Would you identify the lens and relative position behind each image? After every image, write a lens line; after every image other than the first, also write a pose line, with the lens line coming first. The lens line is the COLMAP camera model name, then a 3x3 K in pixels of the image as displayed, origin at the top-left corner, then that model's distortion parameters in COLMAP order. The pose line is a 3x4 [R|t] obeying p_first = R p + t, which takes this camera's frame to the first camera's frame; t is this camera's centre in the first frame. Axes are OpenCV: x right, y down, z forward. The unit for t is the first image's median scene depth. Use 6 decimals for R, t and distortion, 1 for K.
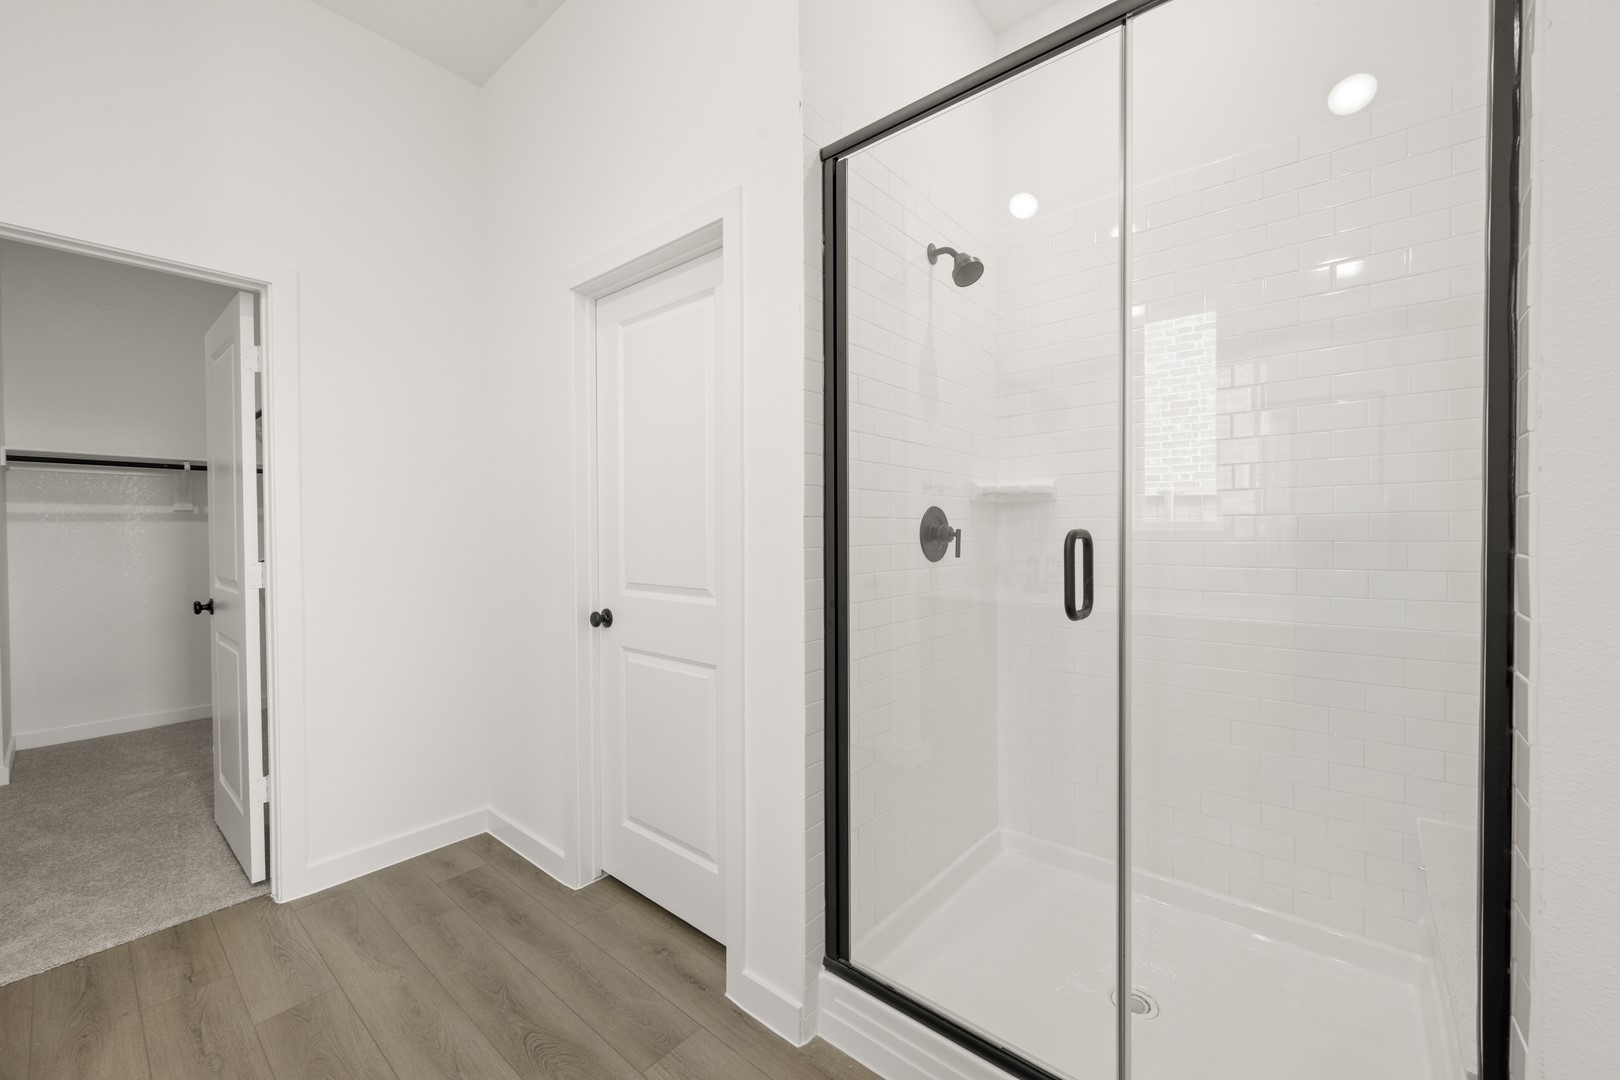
lens RADIAL K [[637.4, 0, 802.2], [0, 637.4, 532.6], [0, 0, 1]] dist [-0.001029, 0.000314]
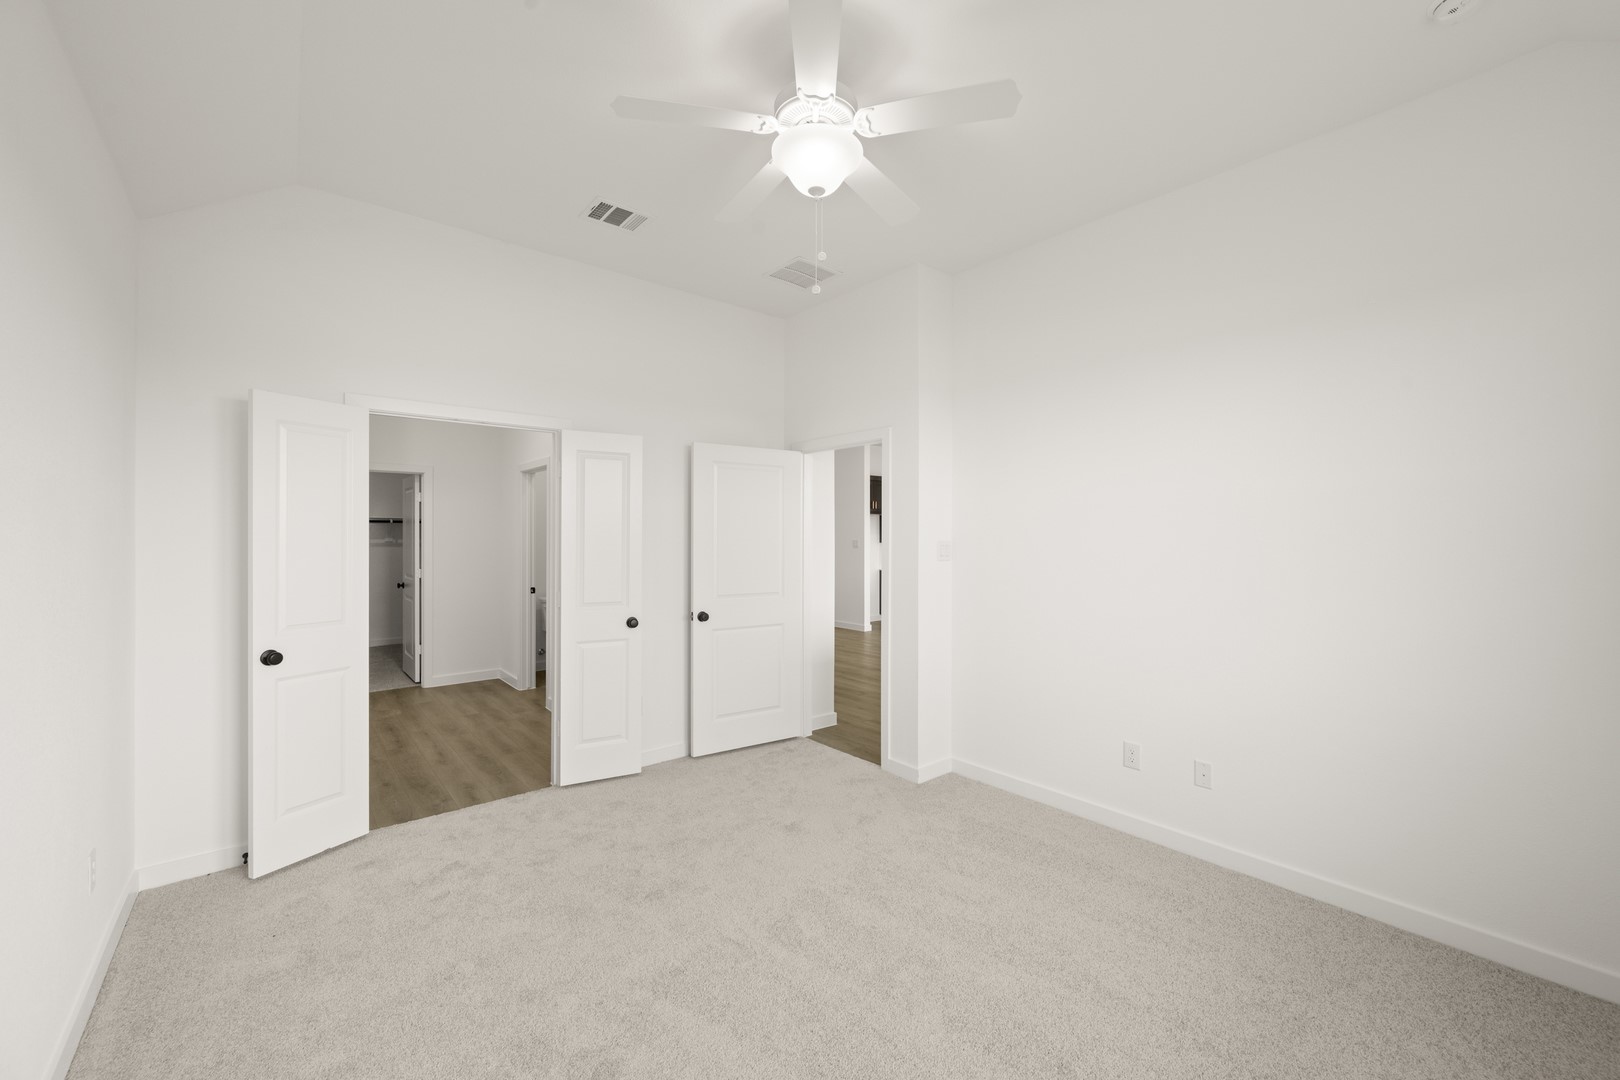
lens RADIAL K [[637.4, 0, 815.6], [0, 637.4, 540.3], [0, 0, 1]] dist [-0.001029, 0.000314]
pose [[0.986771, 0.010374, -0.161791, 1.181388], [-0.011806, 0.999899, -0.007887, -0.067909], [0.161693, 0.009693, 0.986794, -1.330362]]
